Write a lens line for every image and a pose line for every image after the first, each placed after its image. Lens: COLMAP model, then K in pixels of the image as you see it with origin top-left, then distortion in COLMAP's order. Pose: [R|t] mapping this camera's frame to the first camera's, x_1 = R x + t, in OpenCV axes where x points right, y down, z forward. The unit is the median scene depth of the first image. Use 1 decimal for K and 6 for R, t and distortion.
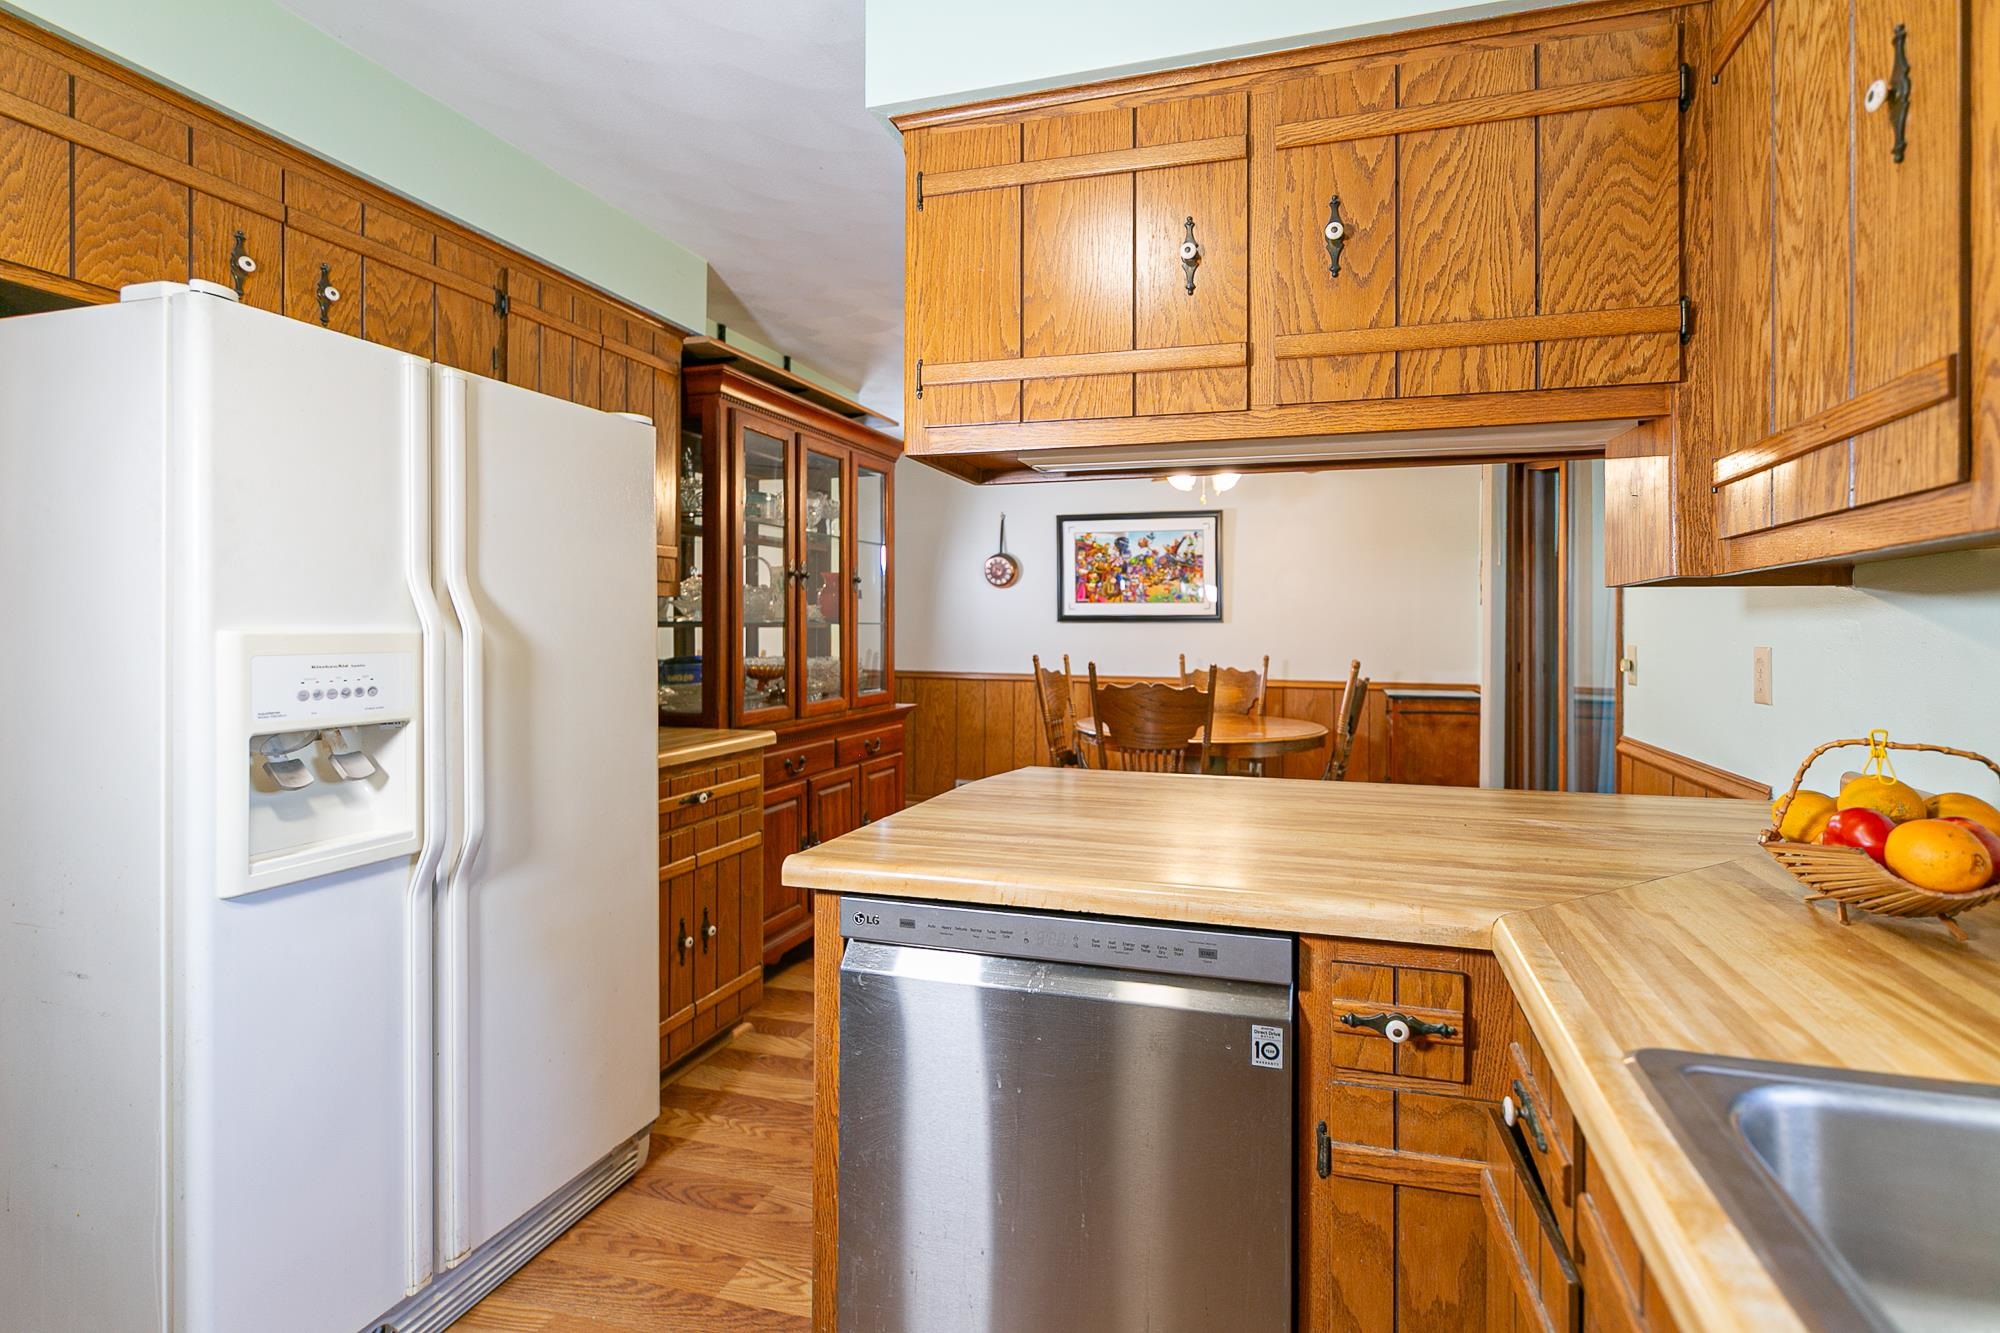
lens RADIAL K [[881.9, 0, 1080.2], [0, 881.9, 625.5], [0, 0, 1]] dist [-0.000420, 0.000149]
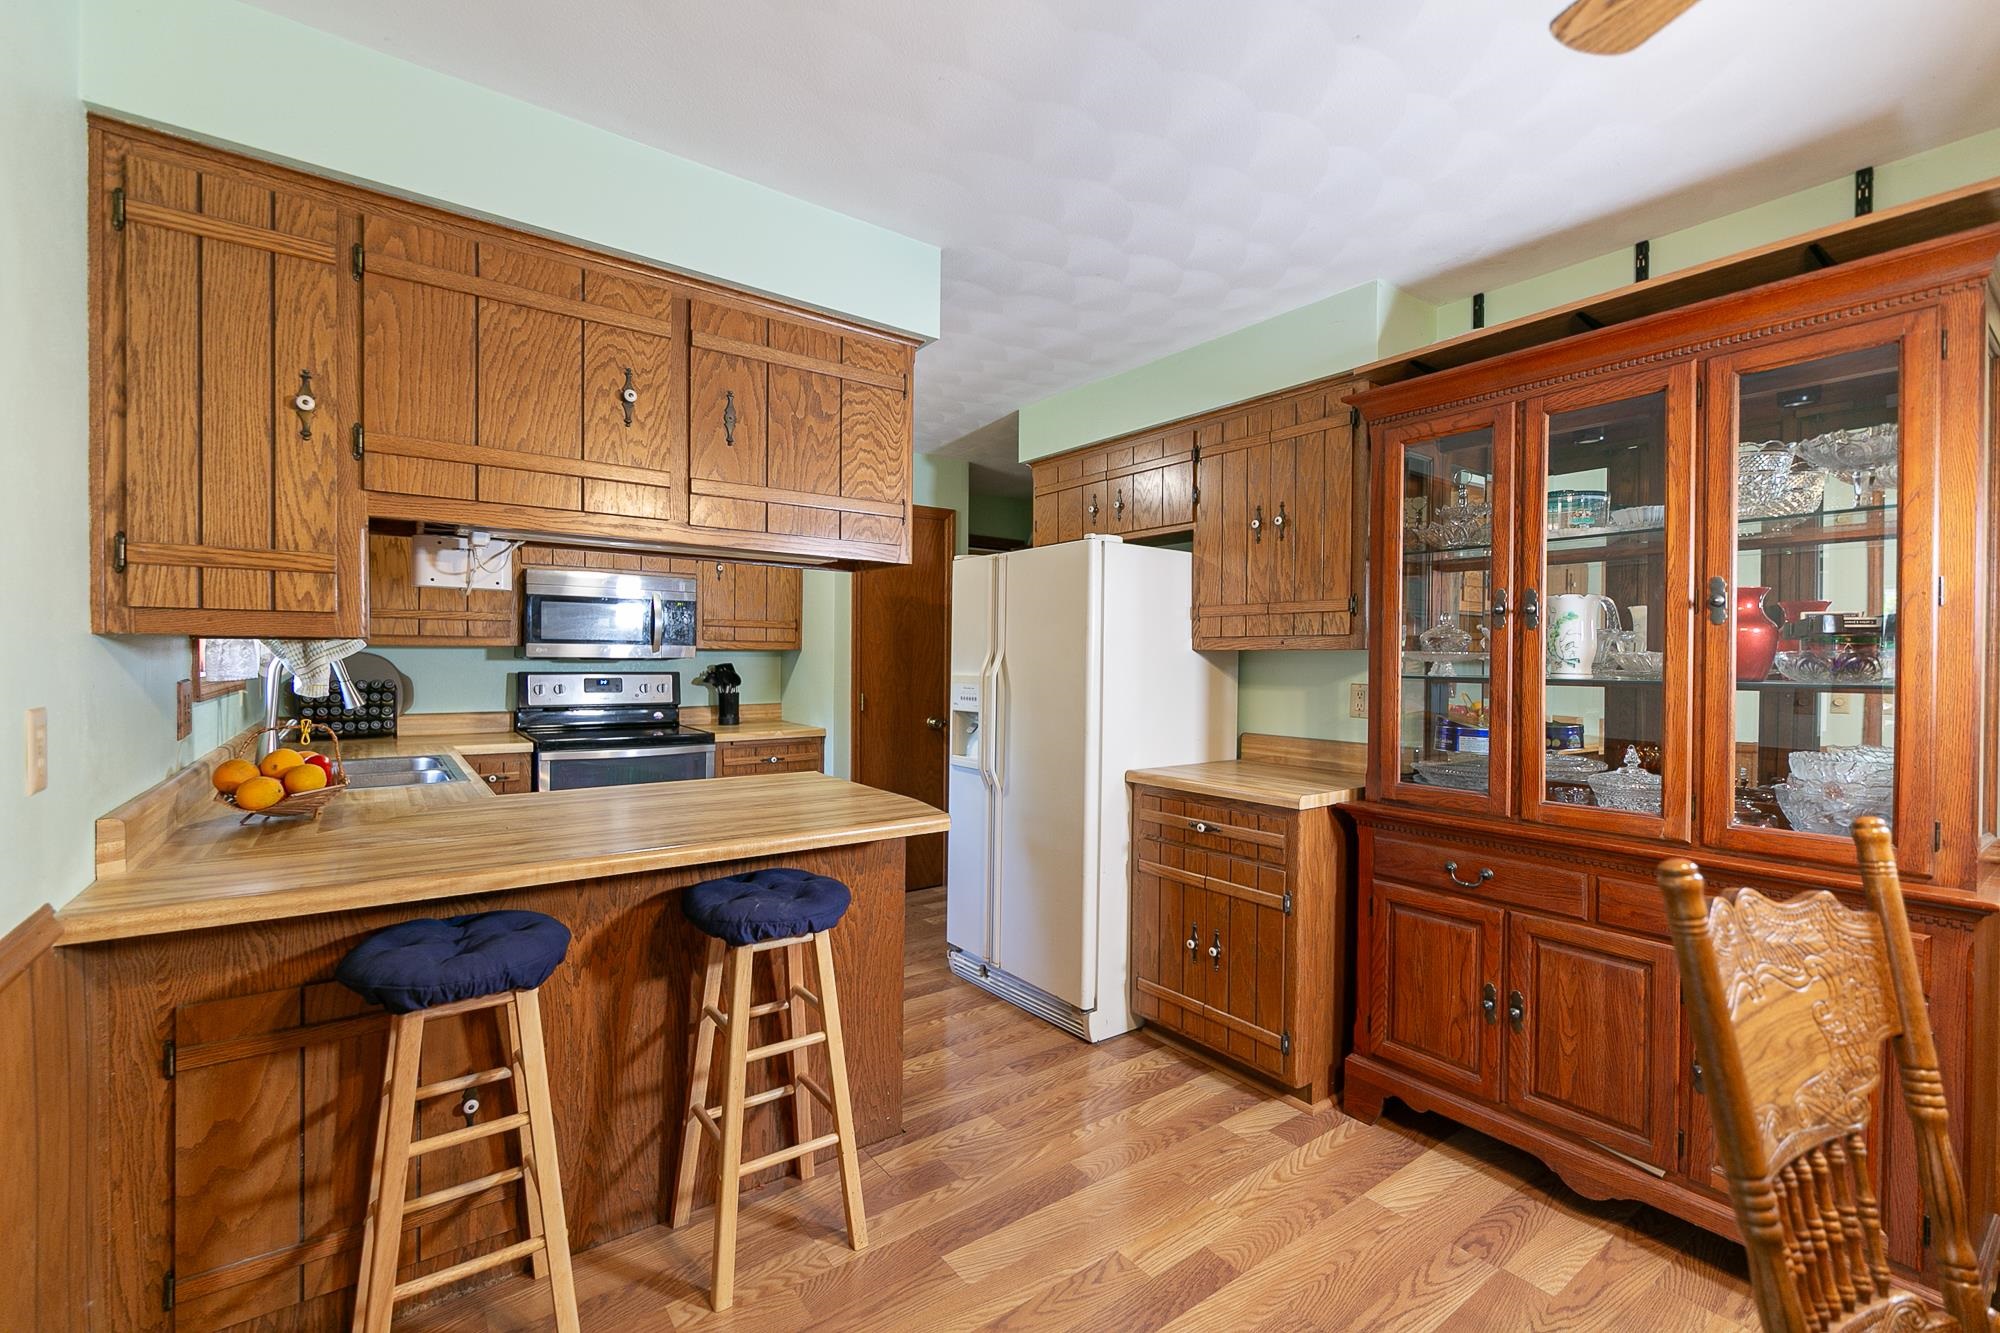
lens RADIAL K [[881.9, 0, 1002.6], [0, 881.9, 662.6], [0, 0, 1]] dist [-0.000420, 0.000149]
pose [[-0.622787, 0.000851, -0.782391, 0.617004], [-0.005591, 0.999969, 0.005538, -0.023881], [0.782372, 0.007823, -0.622763, 1.475544]]
